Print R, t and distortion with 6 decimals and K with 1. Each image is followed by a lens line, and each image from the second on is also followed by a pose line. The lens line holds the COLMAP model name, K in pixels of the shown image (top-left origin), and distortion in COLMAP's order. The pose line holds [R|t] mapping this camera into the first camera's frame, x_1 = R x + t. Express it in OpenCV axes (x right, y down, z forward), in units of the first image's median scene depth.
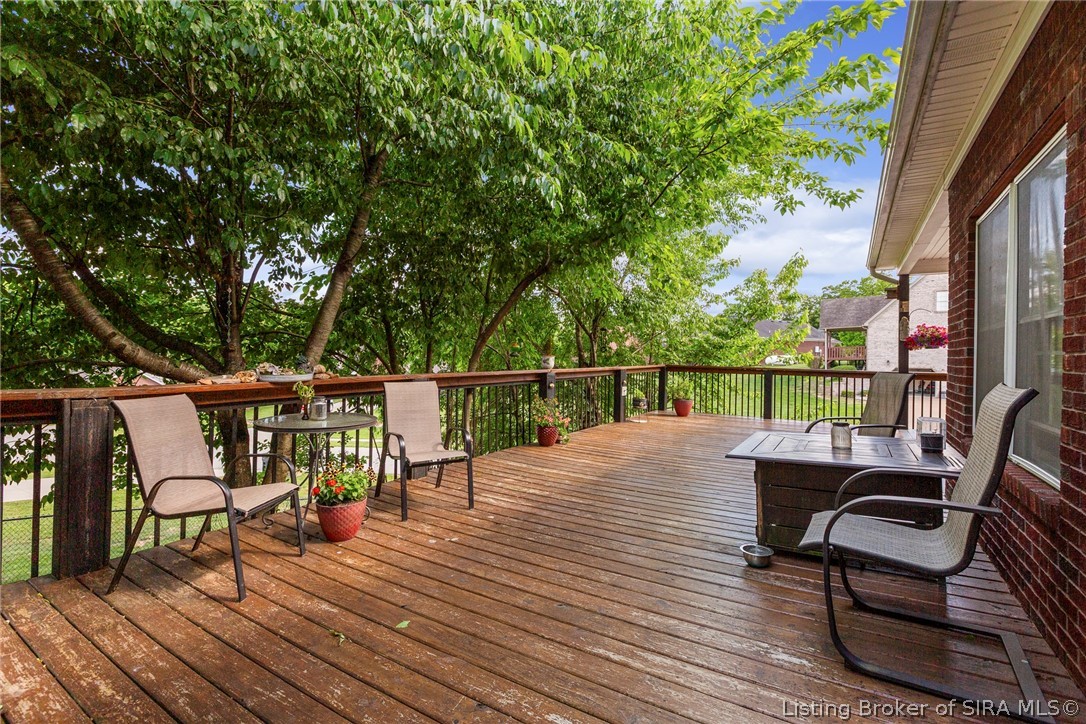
lens RADIAL K [[489.4, 0, 571.0], [0, 489.4, 358.0], [0, 0, 1]] dist [-0.001581, -0.000050]
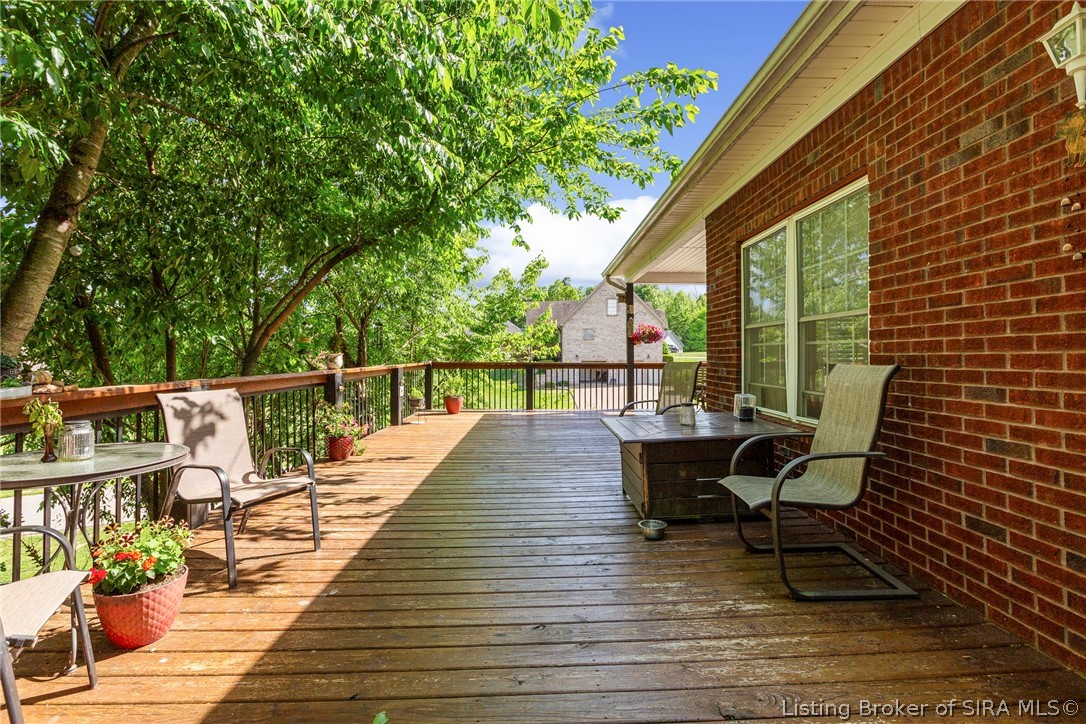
lens RADIAL K [[489.4, 0, 550.4], [0, 489.4, 355.9], [0, 0, 1]] dist [-0.001581, -0.000050]
pose [[0.844739, -0.018257, 0.534867, -0.254713], [0.019051, 0.999810, 0.004038, 0.004812], [-0.534839, 0.006779, 0.844927, 0.126617]]
